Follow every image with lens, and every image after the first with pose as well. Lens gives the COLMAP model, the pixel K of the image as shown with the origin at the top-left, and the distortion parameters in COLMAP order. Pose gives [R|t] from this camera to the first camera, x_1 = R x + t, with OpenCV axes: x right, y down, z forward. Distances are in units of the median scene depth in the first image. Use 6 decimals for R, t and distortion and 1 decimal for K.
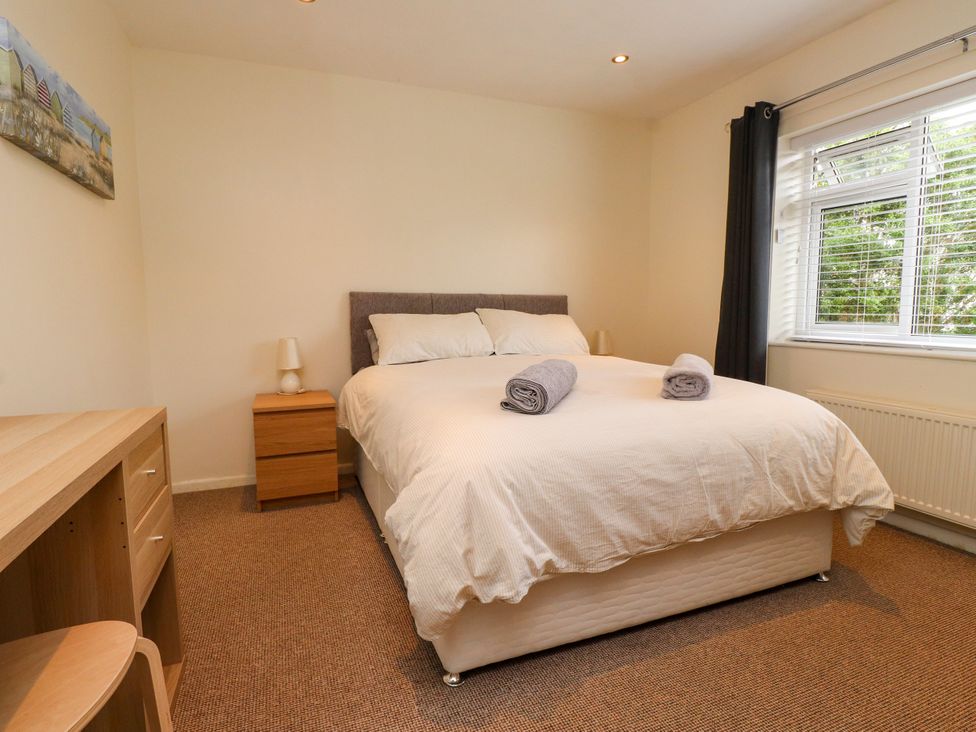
lens RADIAL K [[525.0, 0, 489.6], [0, 525.0, 359.3], [0, 0, 1]] dist [-0.001219, -0.001649]
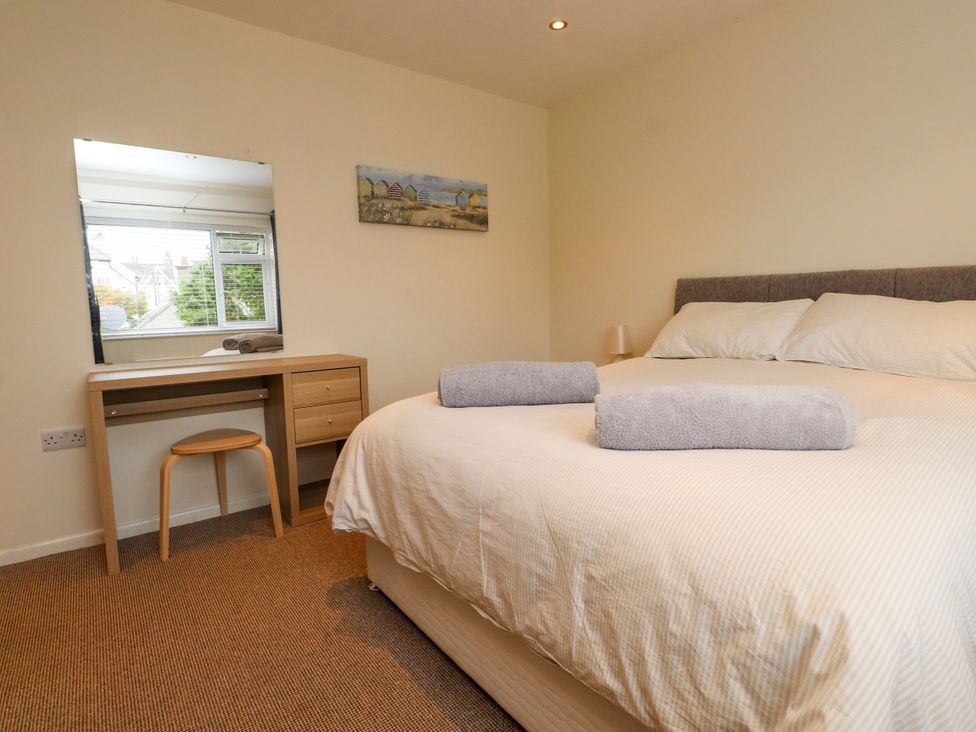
lens RADIAL K [[525.0, 0, 484.0], [0, 525.0, 365.4], [0, 0, 1]] dist [-0.001219, -0.001649]
pose [[0.251586, 0.110427, -0.961515, 1.013917], [-0.070263, 0.992932, 0.095651, -0.071243], [0.965281, 0.043494, 0.257566, 0.751186]]
